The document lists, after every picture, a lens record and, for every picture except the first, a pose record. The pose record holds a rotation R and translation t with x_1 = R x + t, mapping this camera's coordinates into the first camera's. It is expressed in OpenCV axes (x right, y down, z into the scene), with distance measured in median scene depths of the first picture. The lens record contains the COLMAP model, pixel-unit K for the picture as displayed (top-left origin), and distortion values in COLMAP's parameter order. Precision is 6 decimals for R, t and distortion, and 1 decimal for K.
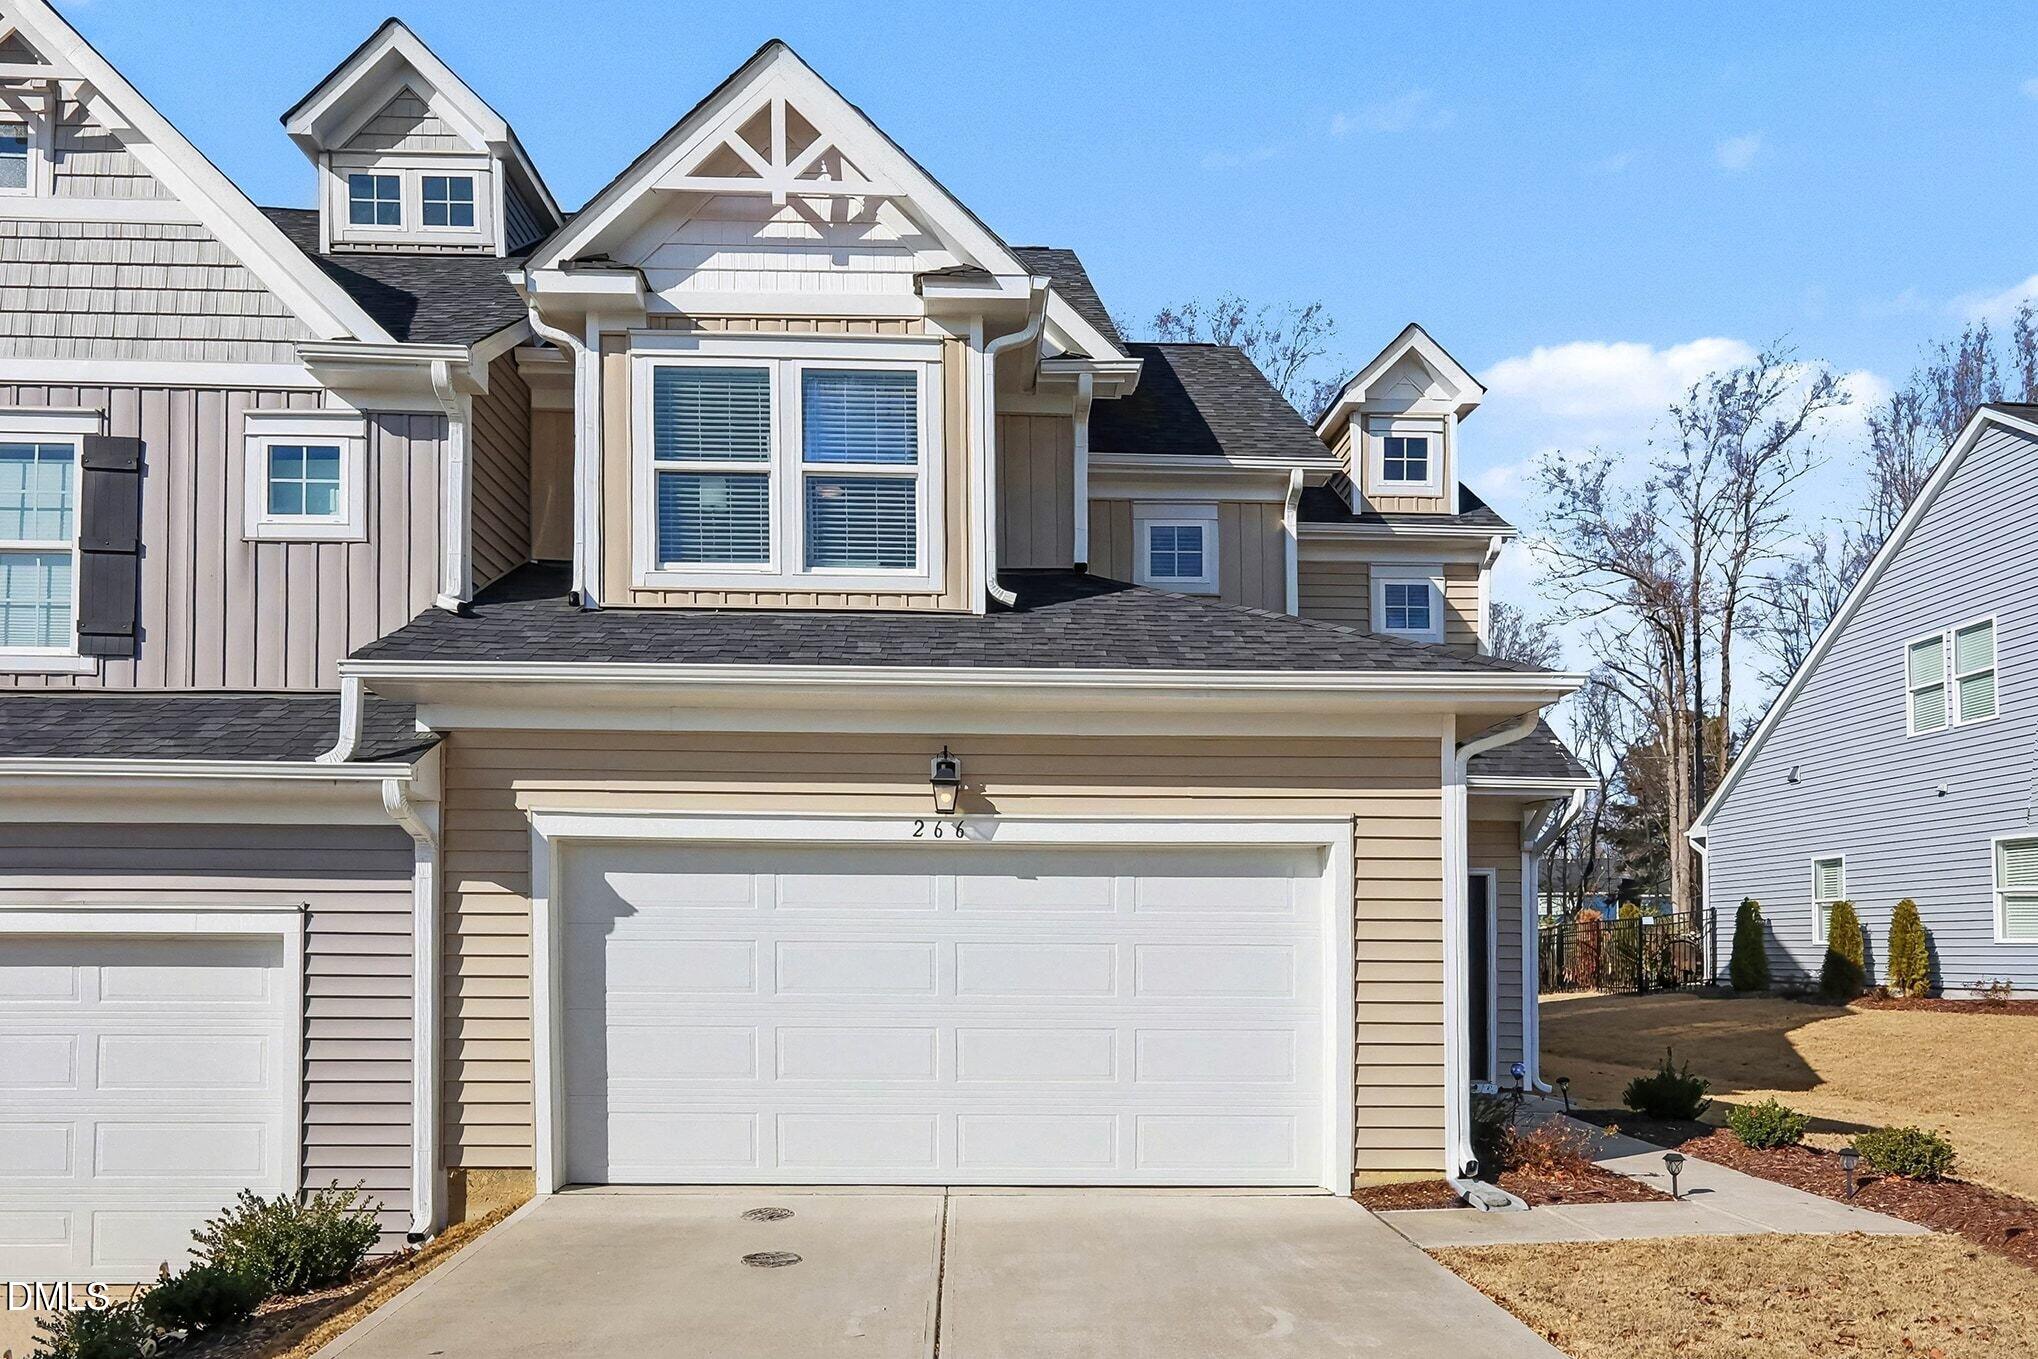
lens RADIAL K [[1840.3, 0, 1022.4], [0, 1840.3, 755.5], [0, 0, 1]] dist [-0.000672, 0.008042]
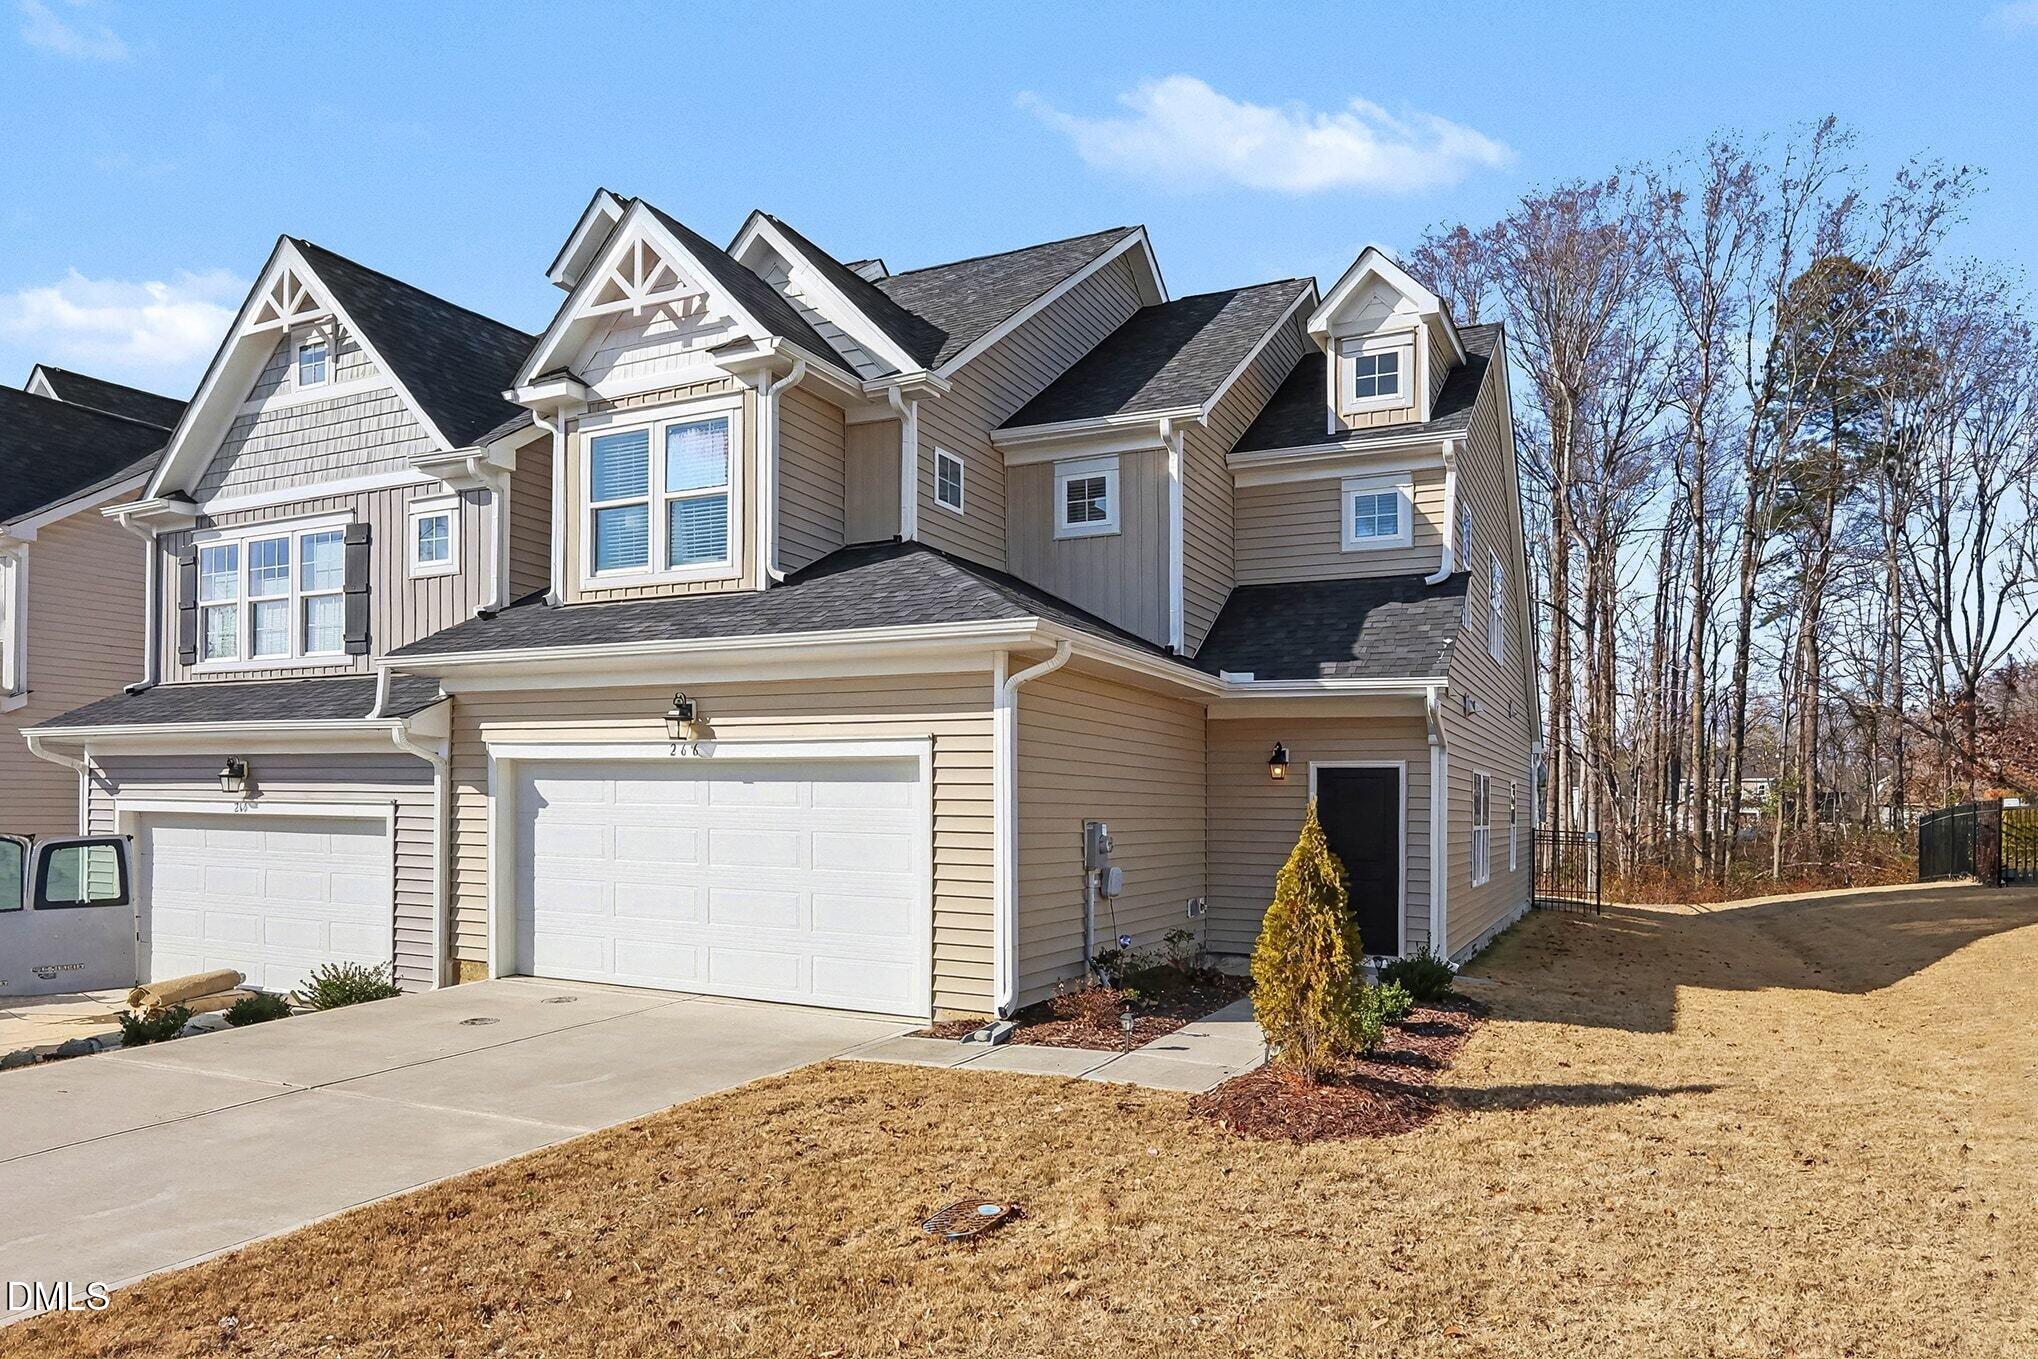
lens RADIAL K [[1840.3, 0, 1022.4], [0, 1840.3, 755.5], [0, 0, 1]] dist [-0.000672, 0.008042]
pose [[0.785013, -0.007849, -0.619430, 1.008522], [0.058685, 0.996365, 0.061748, -0.027968], [0.616694, -0.084824, 0.782620, 0.029829]]
